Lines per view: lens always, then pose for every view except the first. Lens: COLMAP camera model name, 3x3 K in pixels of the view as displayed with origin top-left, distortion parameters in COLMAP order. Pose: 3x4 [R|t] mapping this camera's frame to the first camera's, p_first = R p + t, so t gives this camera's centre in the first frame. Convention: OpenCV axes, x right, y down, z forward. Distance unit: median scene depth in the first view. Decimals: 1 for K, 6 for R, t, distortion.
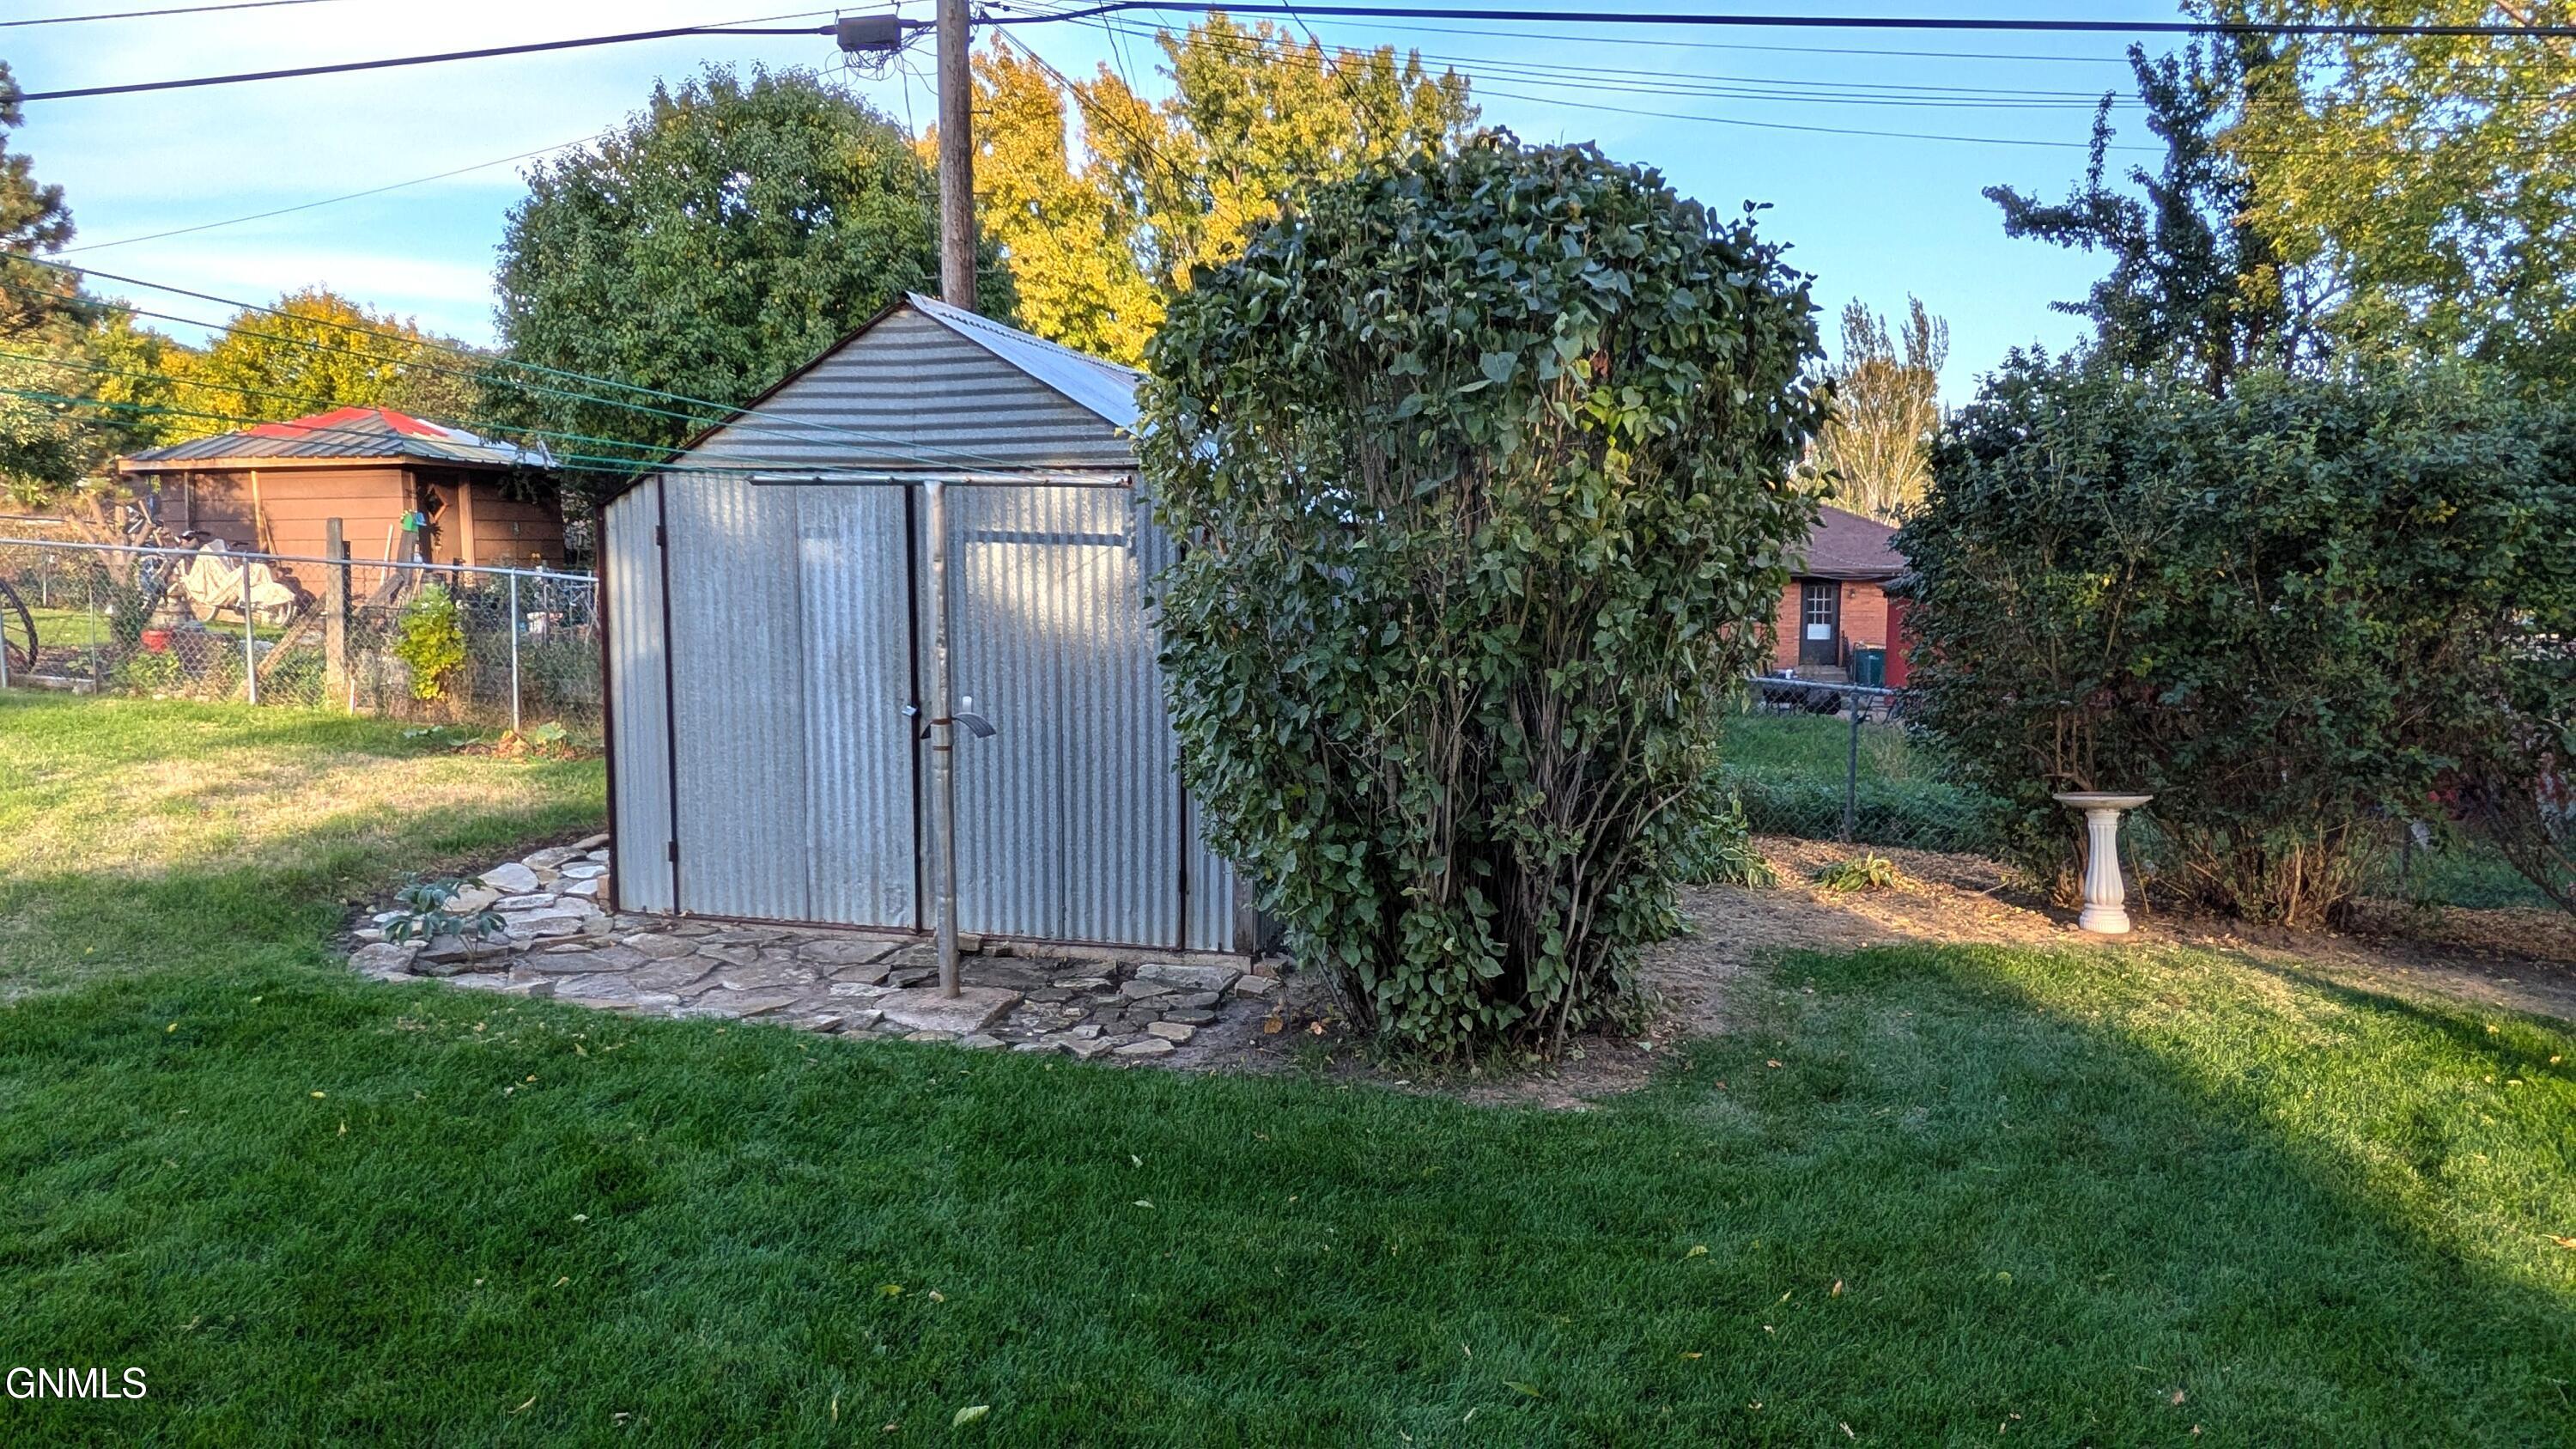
lens RADIAL K [[1492.3, 0, 1296.2], [0, 1492.3, 740.1], [0, 0, 1]] dist [-0.002567, -0.000932]
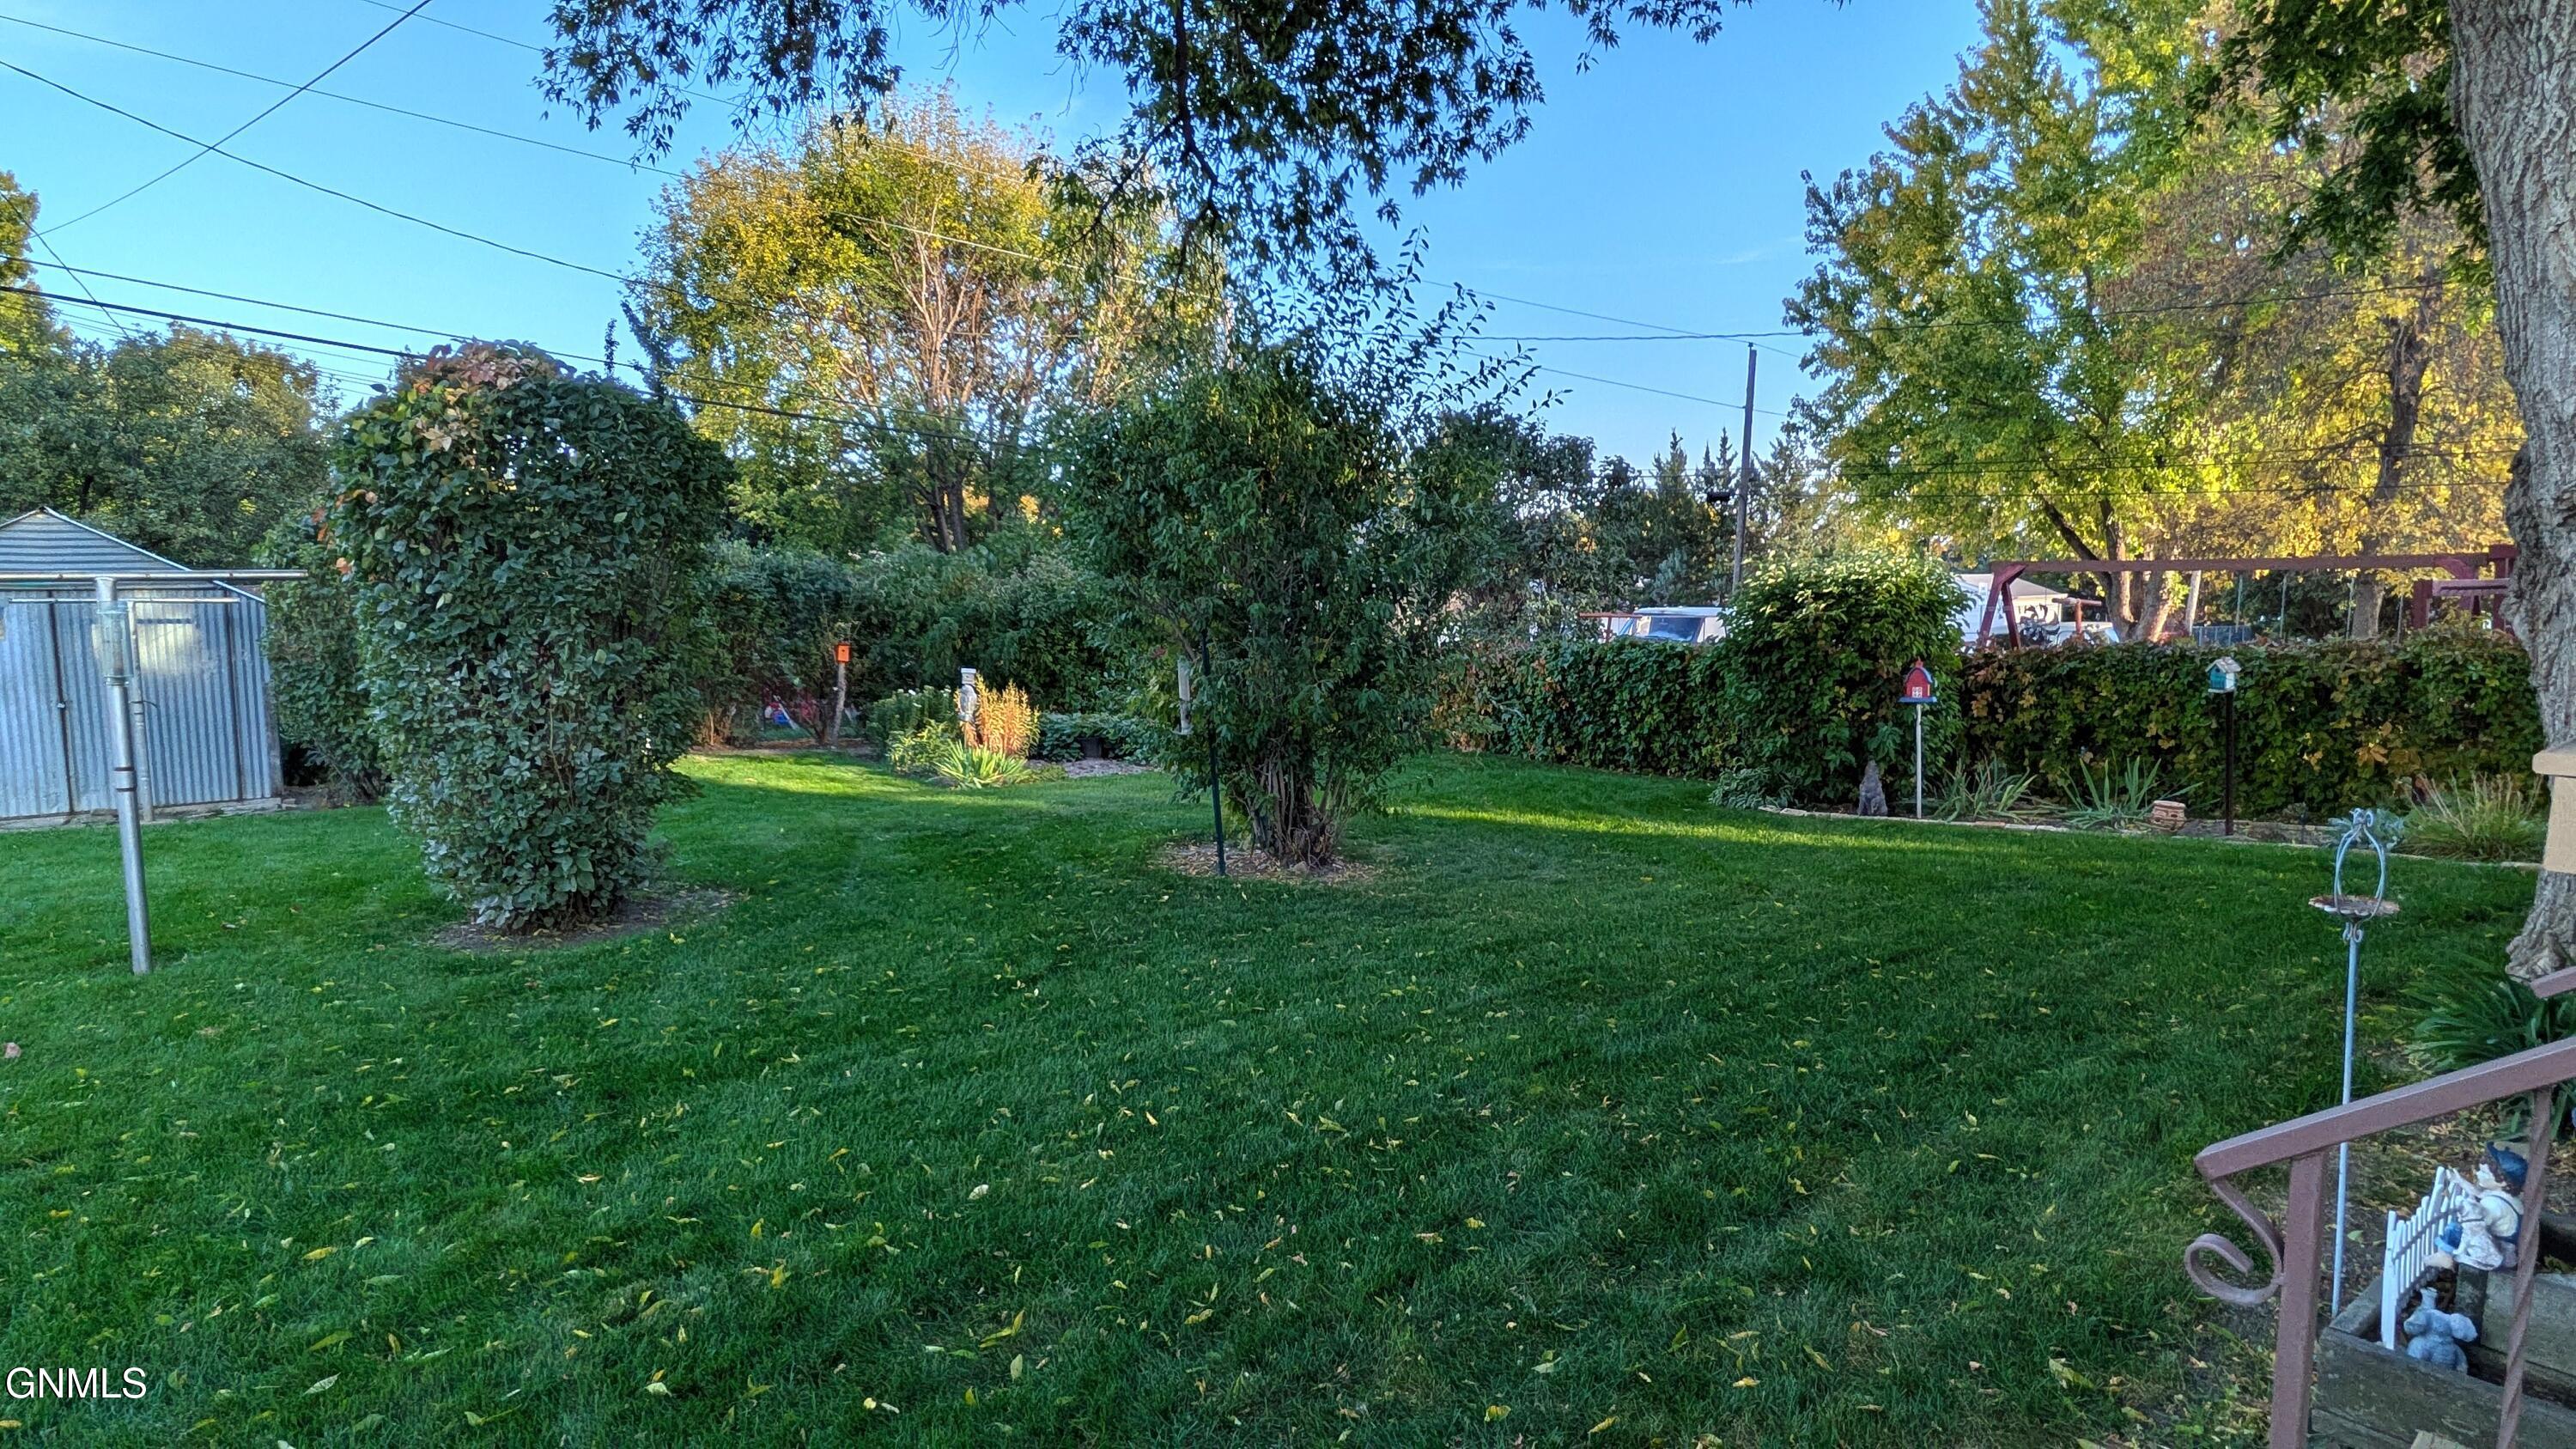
lens RADIAL K [[1492.3, 0, 1296.2], [0, 1492.3, 740.1], [0, 0, 1]] dist [-0.002567, -0.000932]
pose [[0.631259, -0.085785, 0.770813, -0.736810], [0.096101, 0.994857, 0.032018, 0.120356], [-0.769595, 0.053864, 0.636256, -1.553312]]
